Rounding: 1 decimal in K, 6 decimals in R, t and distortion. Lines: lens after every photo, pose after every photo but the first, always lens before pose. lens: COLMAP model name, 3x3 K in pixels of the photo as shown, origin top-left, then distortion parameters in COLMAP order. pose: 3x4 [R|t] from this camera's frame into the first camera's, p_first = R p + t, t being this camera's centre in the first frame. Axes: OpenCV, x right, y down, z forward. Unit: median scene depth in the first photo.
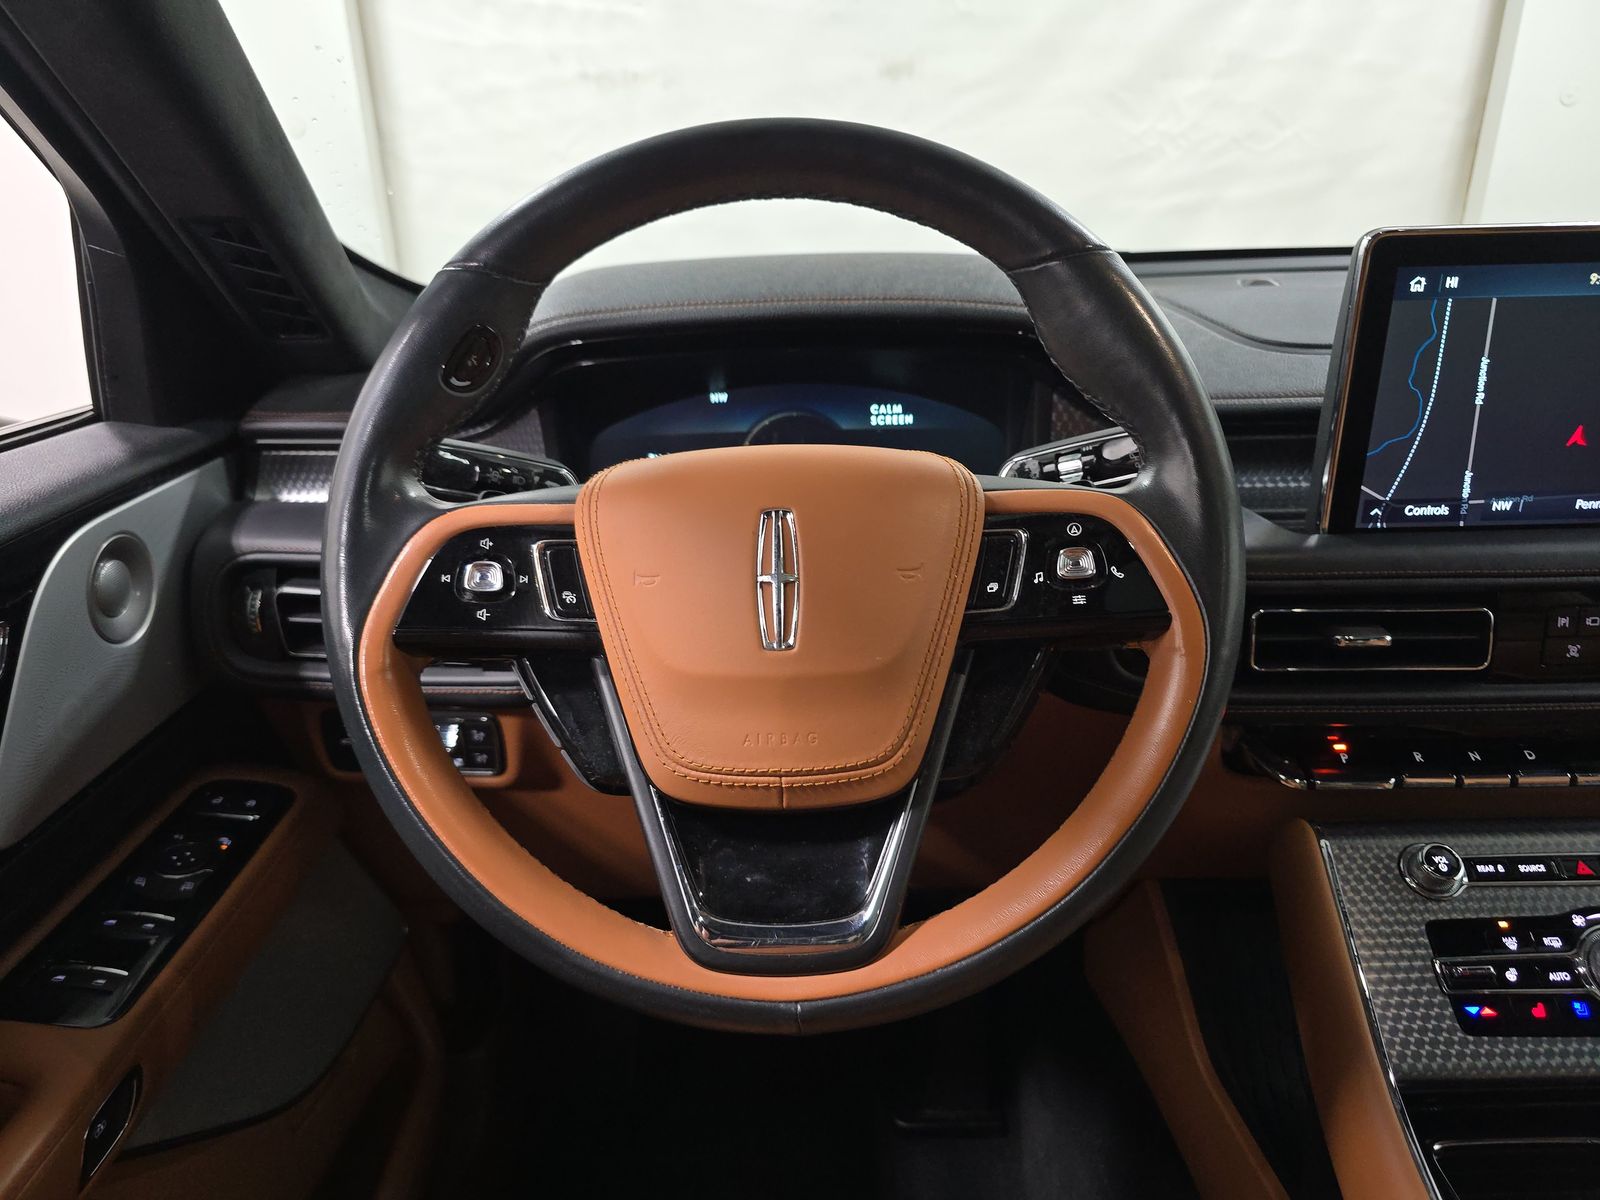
lens RADIAL K [[1070.3, 0, 802.0], [0, 1070.3, 611.8], [0, 0, 1]] dist [0.002512, -0.015310]
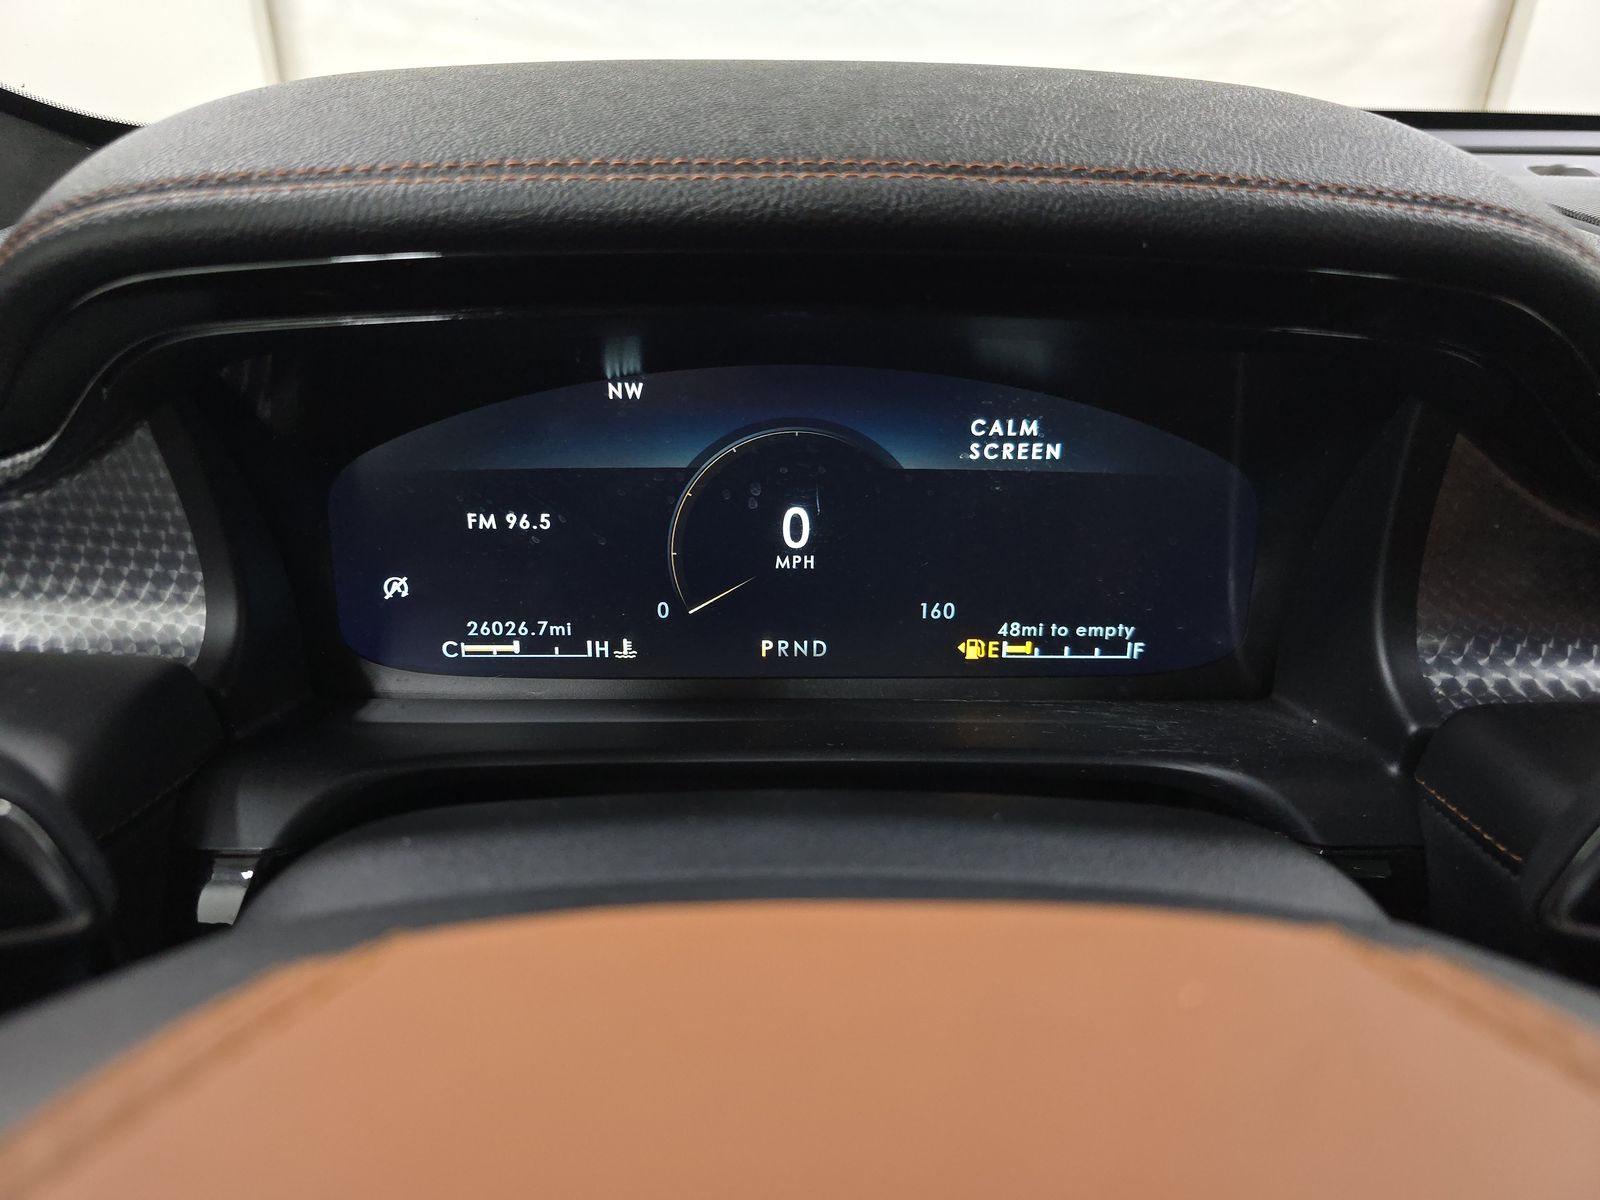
lens RADIAL K [[1070.3, 0, 805.4], [0, 1070.3, 584.2], [0, 0, 1]] dist [0.002512, -0.015310]
pose [[0.997917, 0.016639, 0.062324, -0.030825], [-0.022032, 0.995975, 0.086880, -0.163617], [-0.060627, -0.088072, 0.994267, 0.564802]]
